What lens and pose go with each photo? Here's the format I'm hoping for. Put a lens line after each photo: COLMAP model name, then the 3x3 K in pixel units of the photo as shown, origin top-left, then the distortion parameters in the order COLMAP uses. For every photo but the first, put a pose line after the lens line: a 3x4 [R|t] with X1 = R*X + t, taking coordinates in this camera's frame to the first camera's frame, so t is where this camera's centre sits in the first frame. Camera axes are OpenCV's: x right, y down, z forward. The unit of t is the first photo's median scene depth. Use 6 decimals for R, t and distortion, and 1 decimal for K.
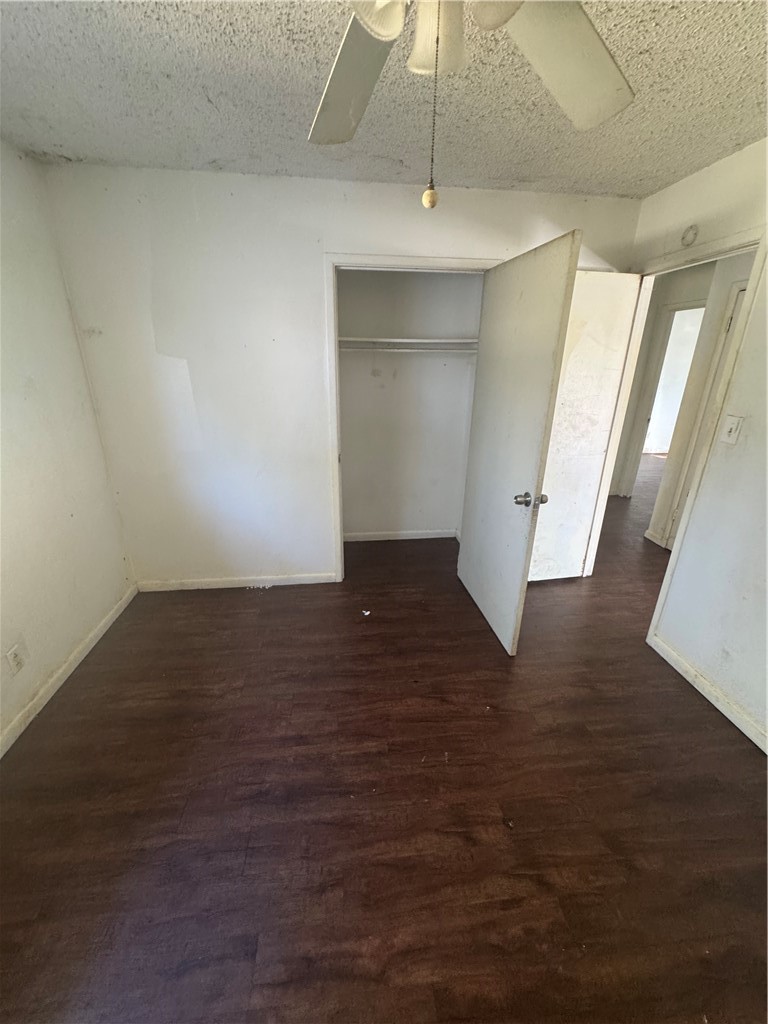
lens RADIAL K [[412.1, 0, 383.5], [0, 412.1, 512.2], [0, 0, 1]] dist [-0.001784, -0.001265]
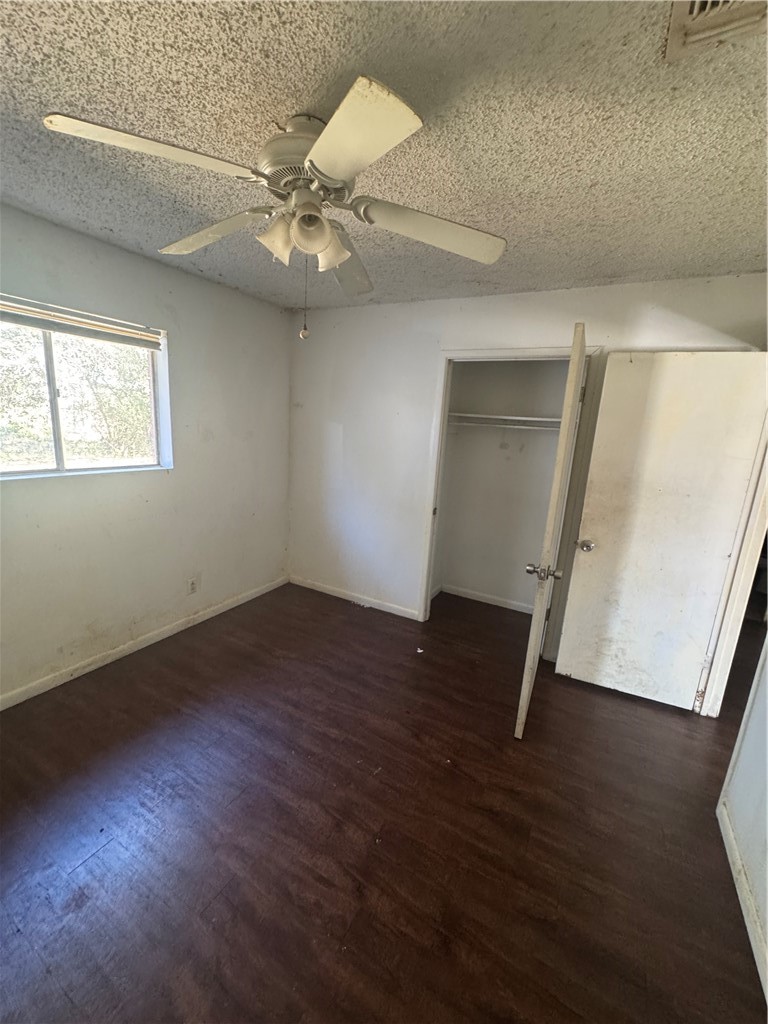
lens RADIAL K [[412.1, 0, 380.9], [0, 412.1, 511.0], [0, 0, 1]] dist [-0.001784, -0.001265]
pose [[0.812424, 0.159714, -0.560766, 0.513891], [-0.254599, 0.962394, -0.094753, 0.020388], [0.524545, 0.219749, 0.822535, -0.043275]]
